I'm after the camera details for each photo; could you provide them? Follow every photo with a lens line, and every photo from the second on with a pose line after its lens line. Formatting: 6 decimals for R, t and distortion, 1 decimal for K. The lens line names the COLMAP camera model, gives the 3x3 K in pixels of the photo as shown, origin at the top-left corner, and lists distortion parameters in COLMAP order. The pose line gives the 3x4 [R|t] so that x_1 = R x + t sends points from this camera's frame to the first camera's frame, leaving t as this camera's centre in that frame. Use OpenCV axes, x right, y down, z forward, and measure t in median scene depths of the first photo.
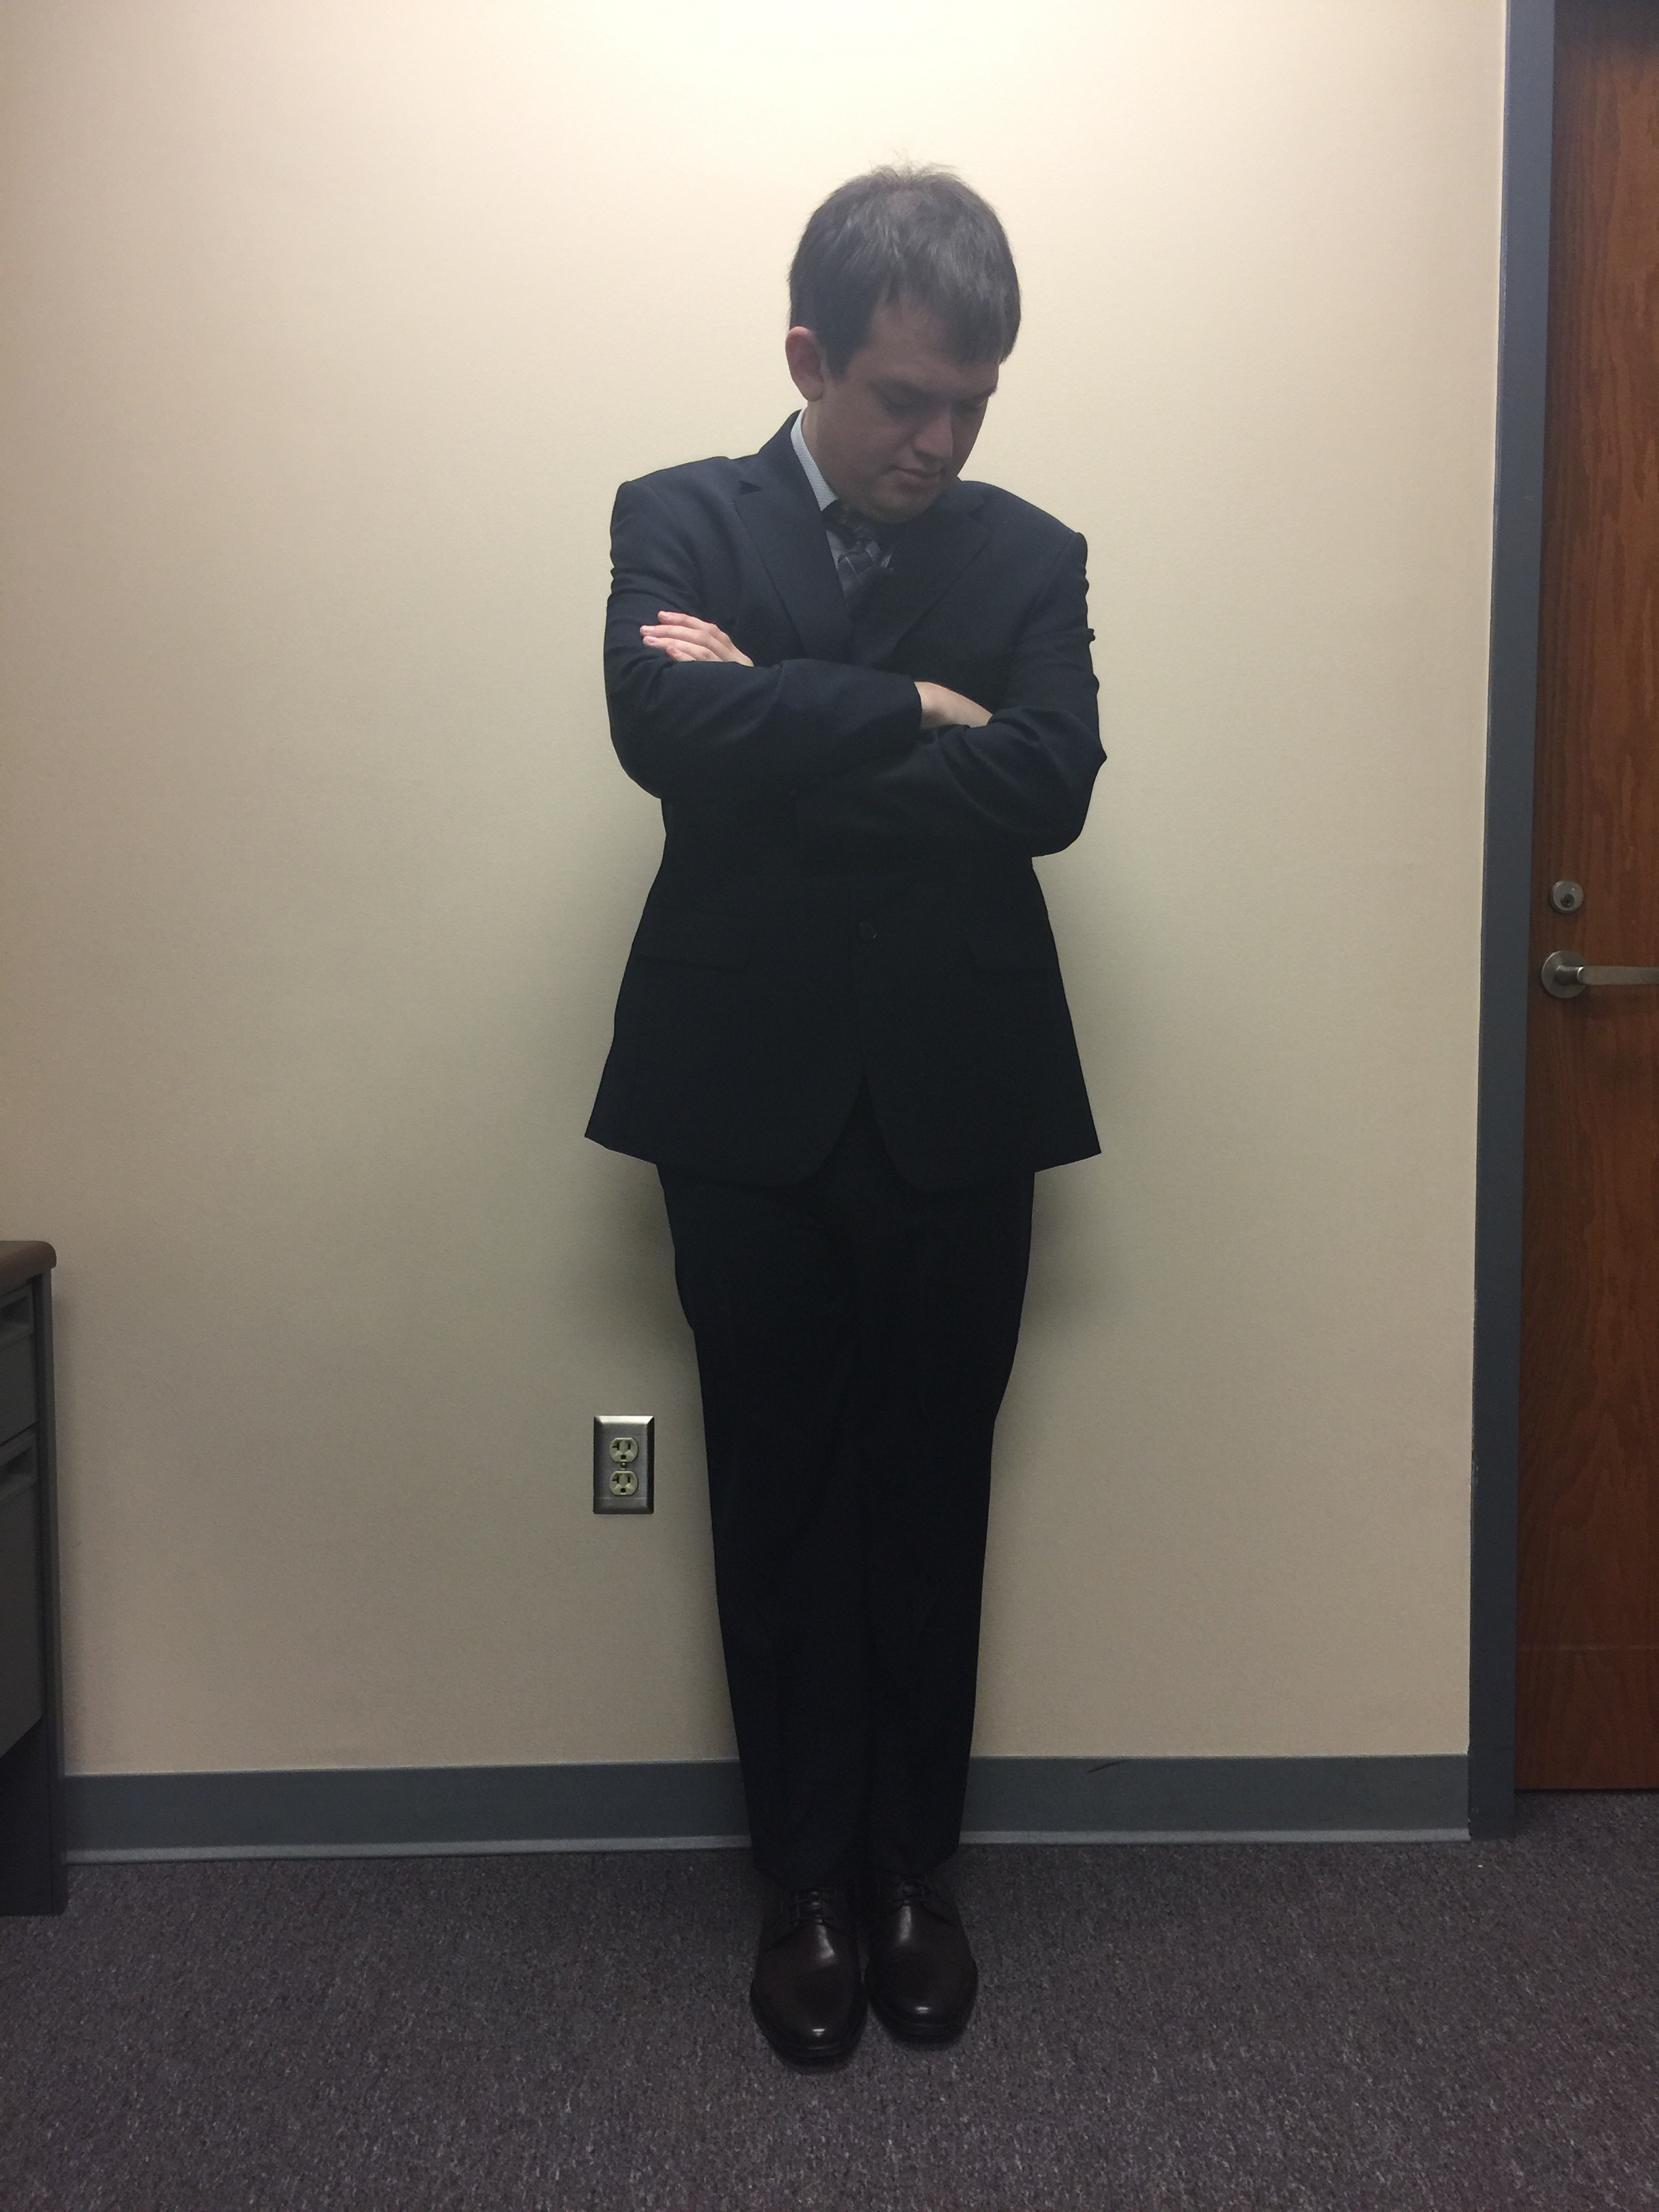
lens RADIAL K [[1919.1, 0, 843.8], [0, 1919.1, 1106.1], [0, 0, 1]] dist [0.091410, -0.114927]
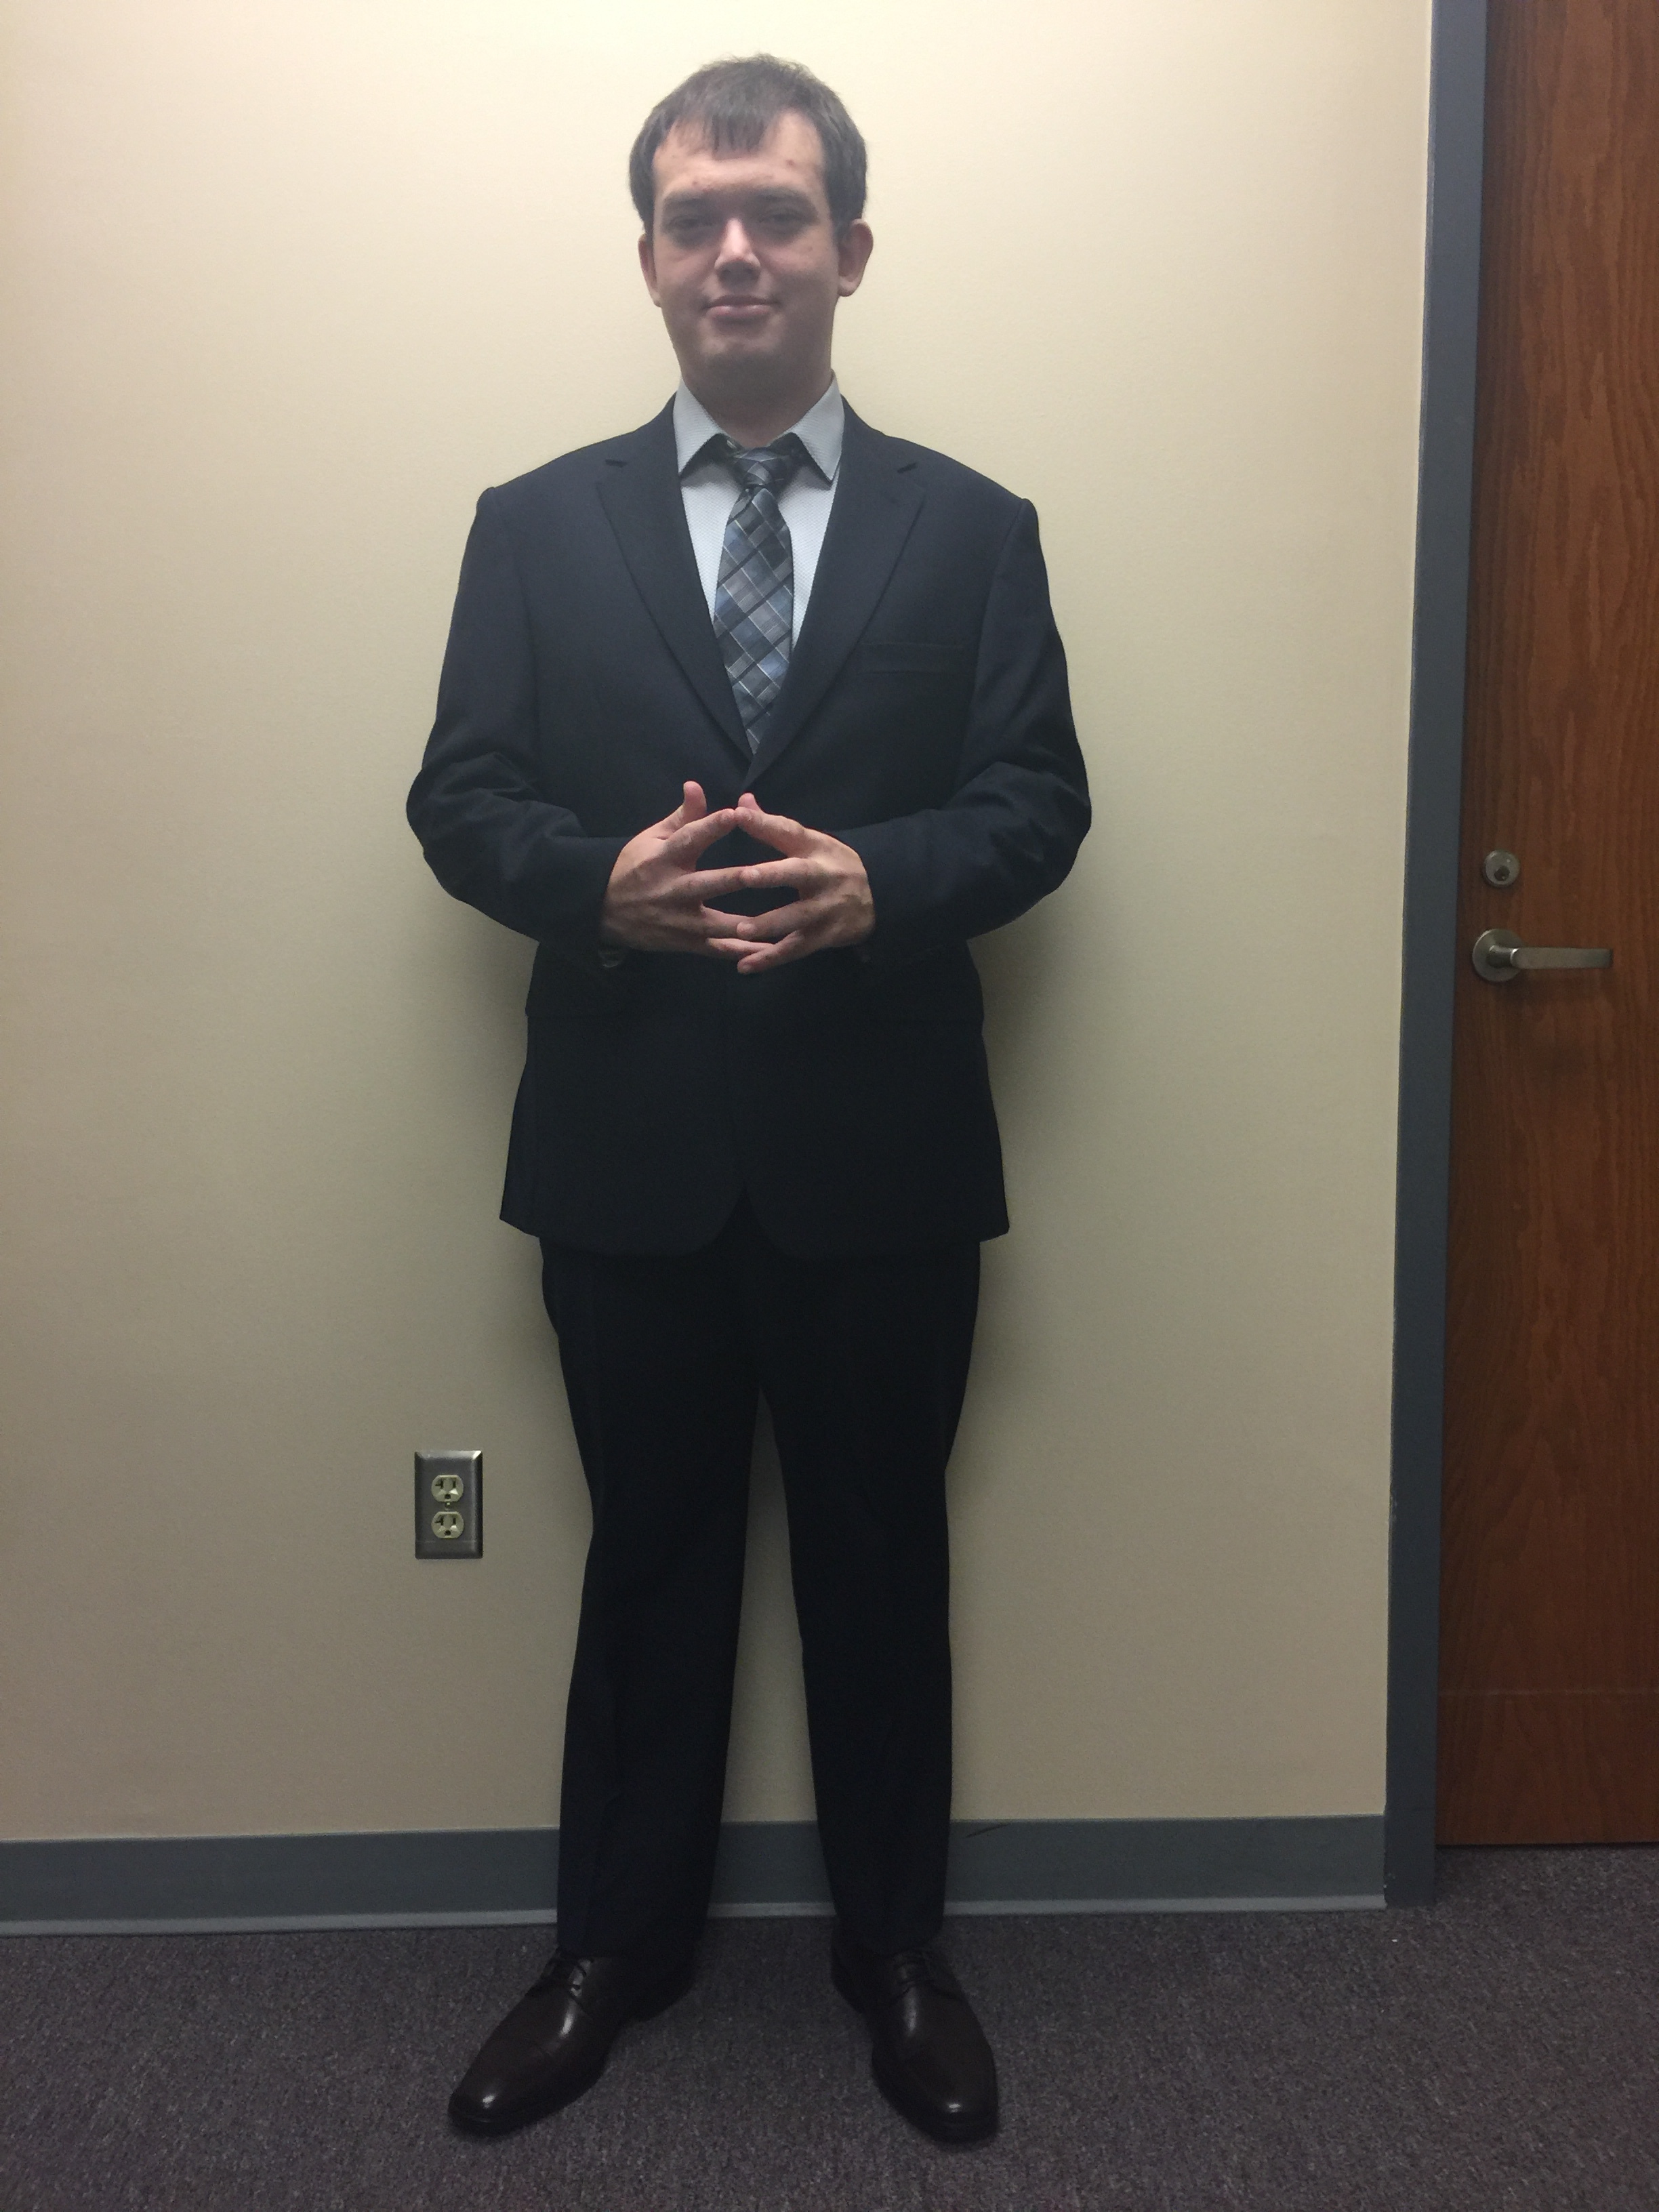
lens RADIAL K [[1896.5, 0, 832.8], [0, 1896.5, 1091.2], [0, 0, 1]] dist [0.090762, -0.113701]
pose [[0.999995, -0.001855, -0.002689, 0.072030], [0.001936, 0.999538, 0.030318, -0.035886], [0.002632, -0.030323, 0.999537, 0.120413]]
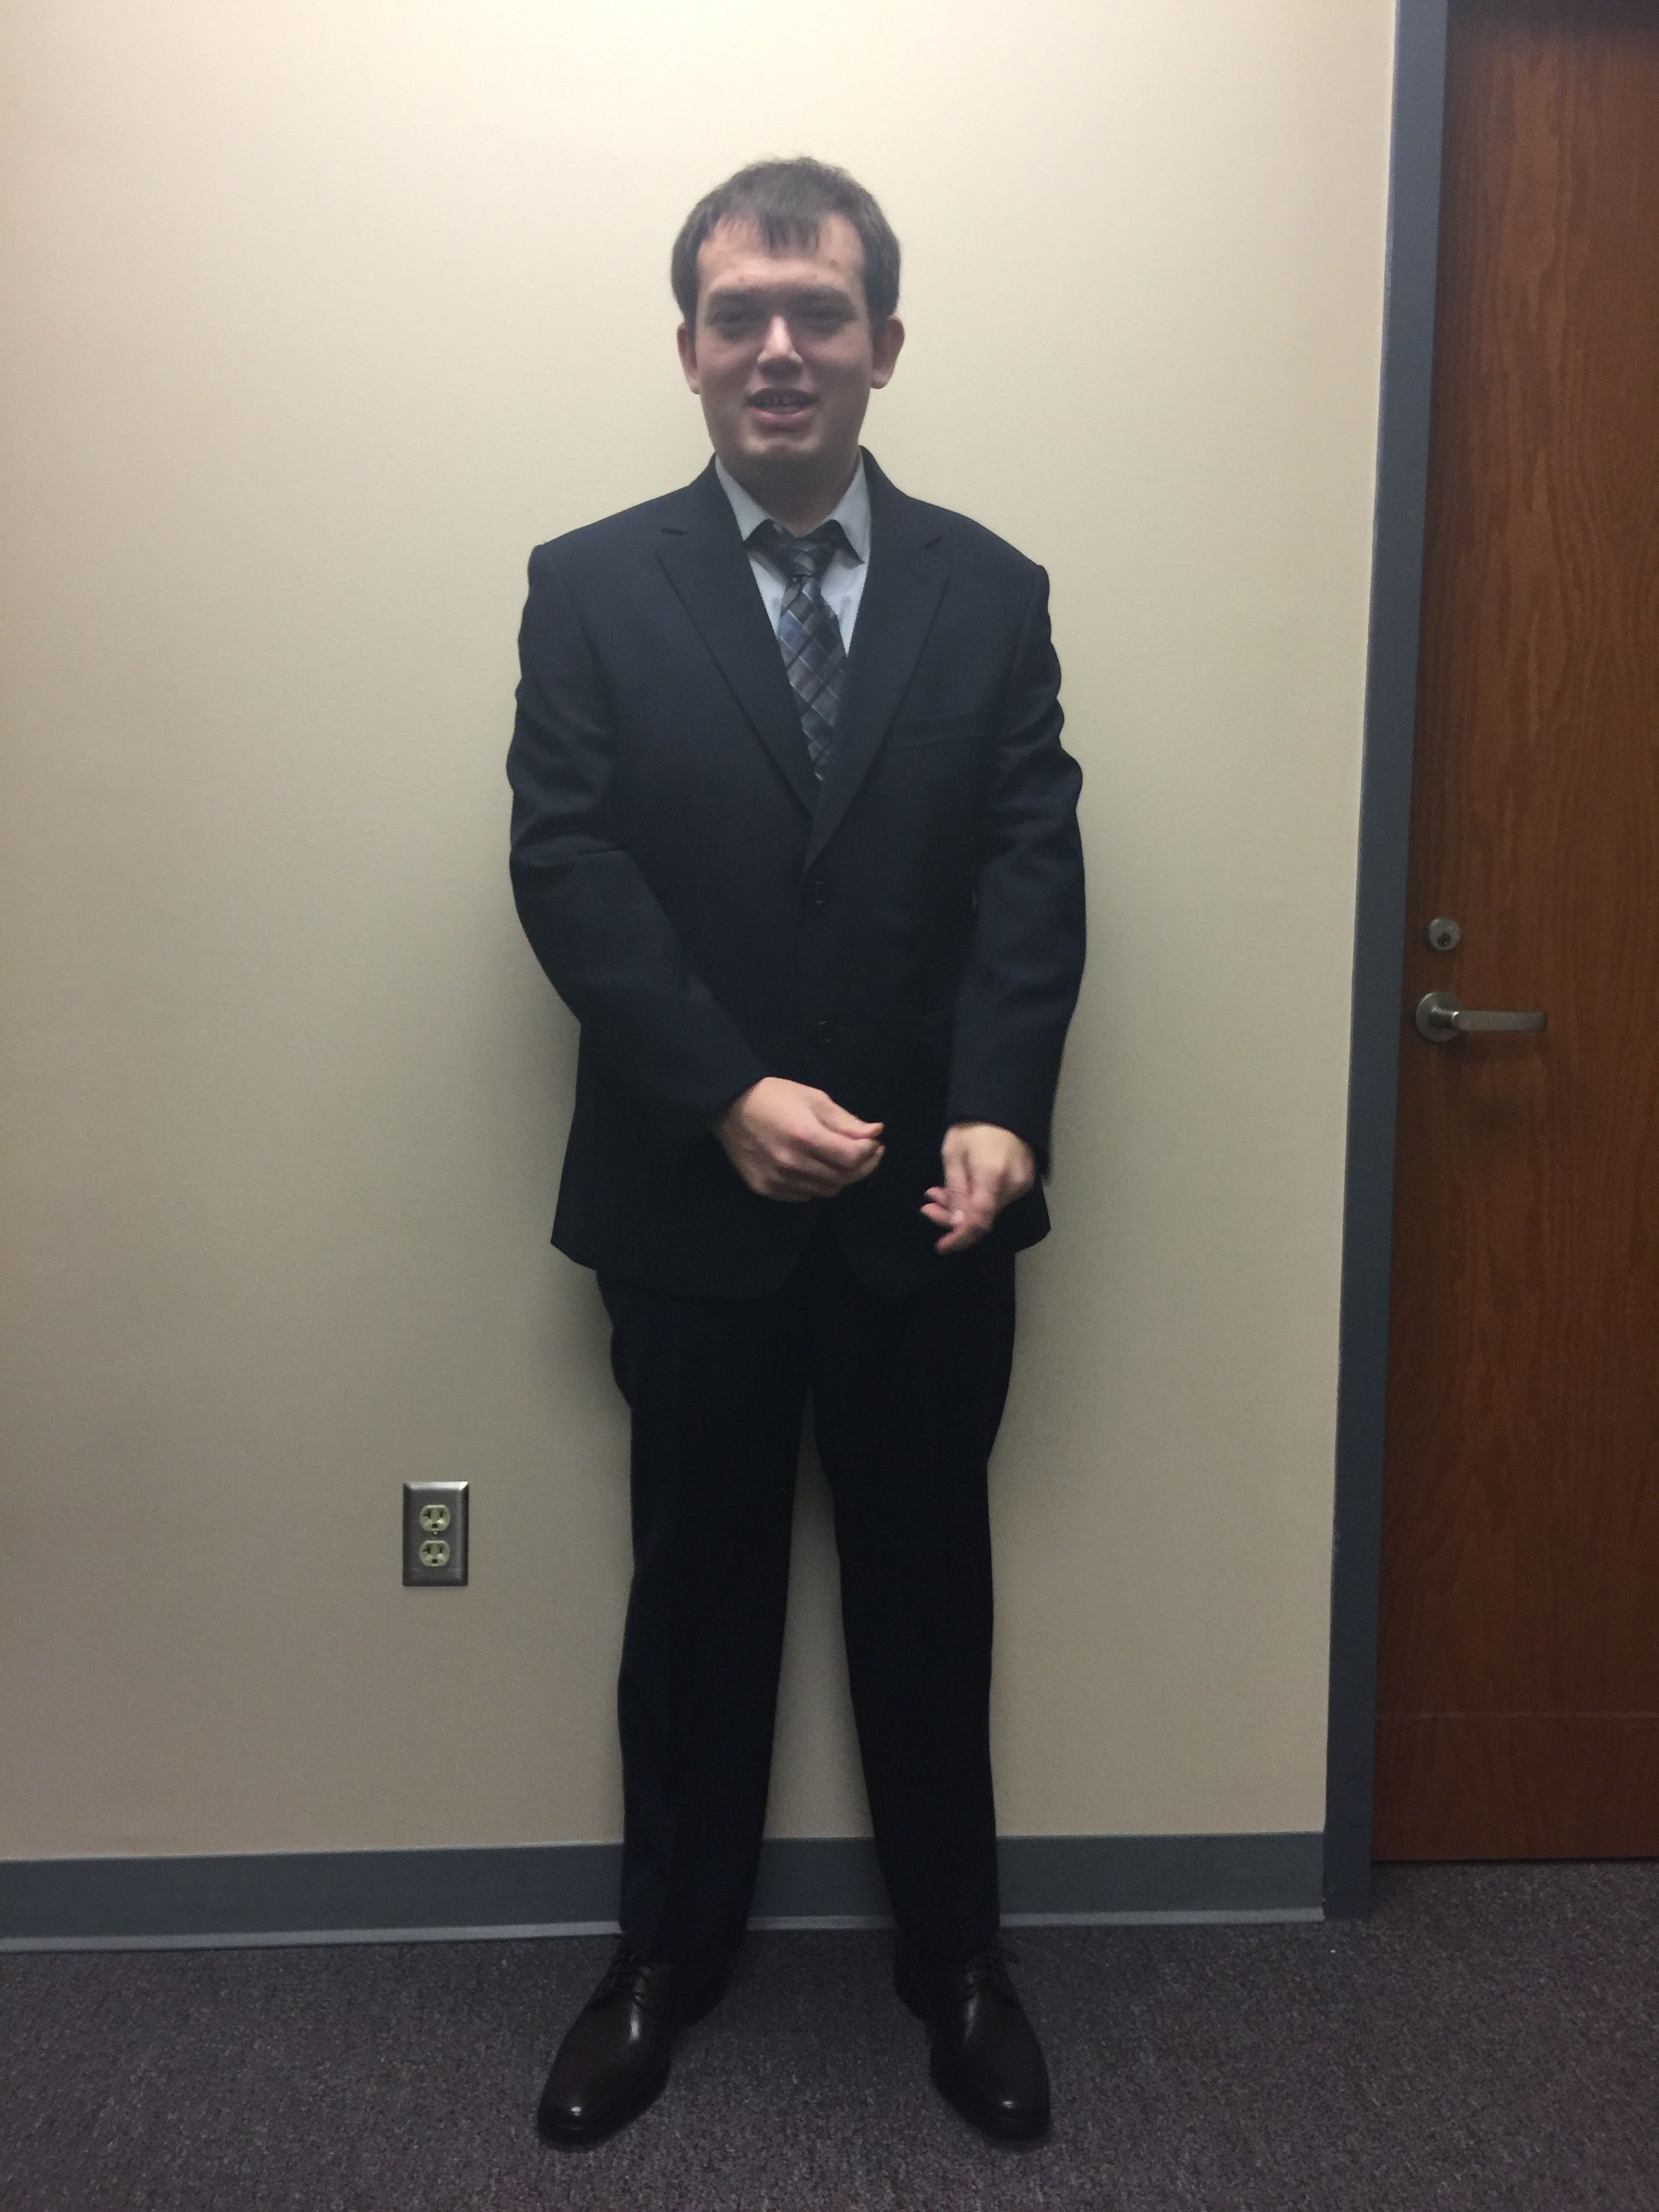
lens RADIAL K [[1908.1, 0, 820.2], [0, 1908.1, 1108.3], [0, 0, 1]] dist [0.095024, -0.120762]
pose [[0.999436, 0.009713, 0.032152, 0.042311], [-0.010713, 0.999460, 0.031074, -0.054847], [-0.031832, -0.031401, 0.999000, 0.072545]]
